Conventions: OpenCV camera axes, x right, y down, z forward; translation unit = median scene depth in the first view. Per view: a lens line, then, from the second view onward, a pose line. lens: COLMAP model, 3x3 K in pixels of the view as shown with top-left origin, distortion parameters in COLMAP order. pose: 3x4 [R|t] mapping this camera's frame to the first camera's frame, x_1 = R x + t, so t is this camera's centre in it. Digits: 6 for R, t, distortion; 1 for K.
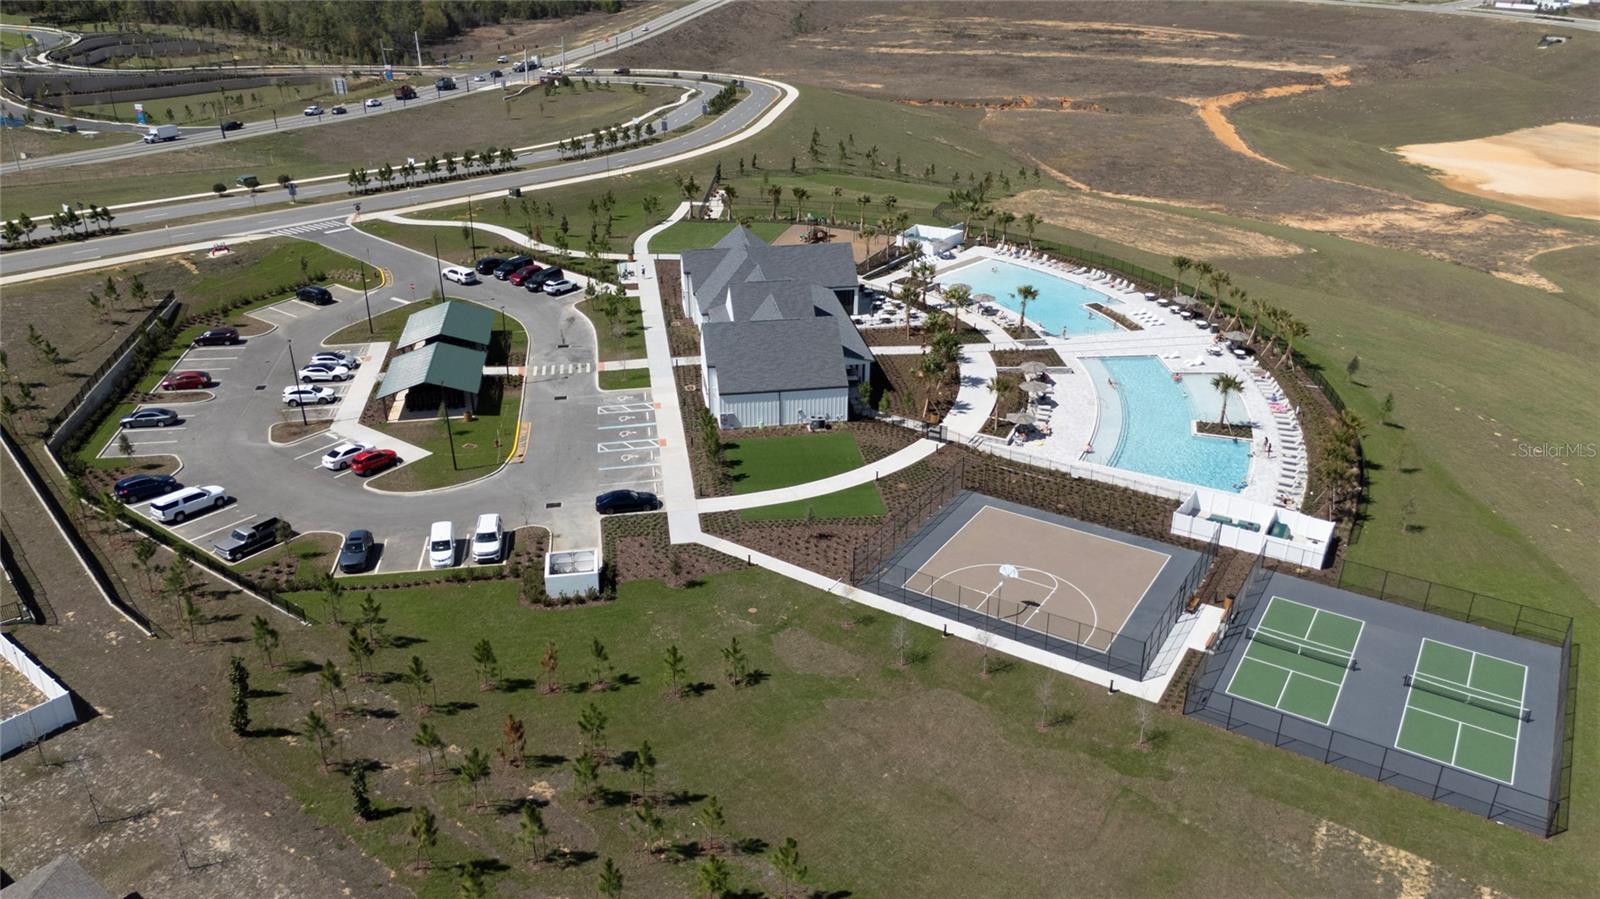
lens RADIAL K [[1185.4, 0, 805.3], [0, 1185.4, 452.4], [0, 0, 1]] dist [0.047536, -0.030014]
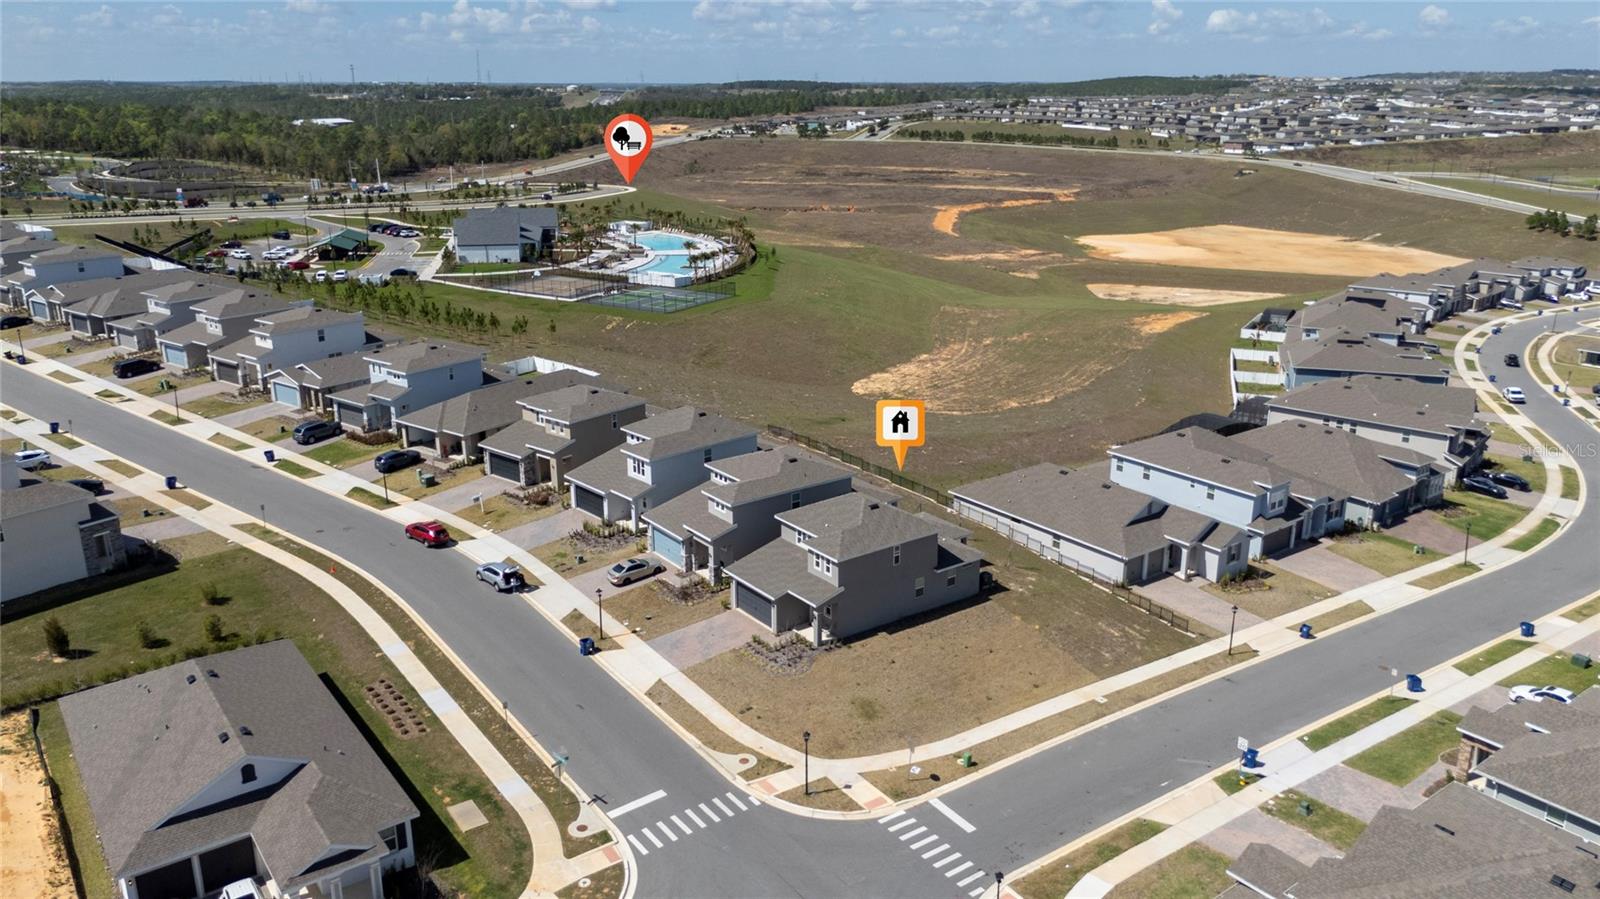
lens RADIAL K [[1173.0, 0, 806.0], [0, 1173.0, 441.0], [0, 0, 1]] dist [0.066365, -0.055230]
pose [[0.999884, -0.006975, 0.013557, 0.387745], [0.008868, 0.989393, -0.144990, 0.452611], [-0.012401, 0.145093, 0.989340, -0.816389]]
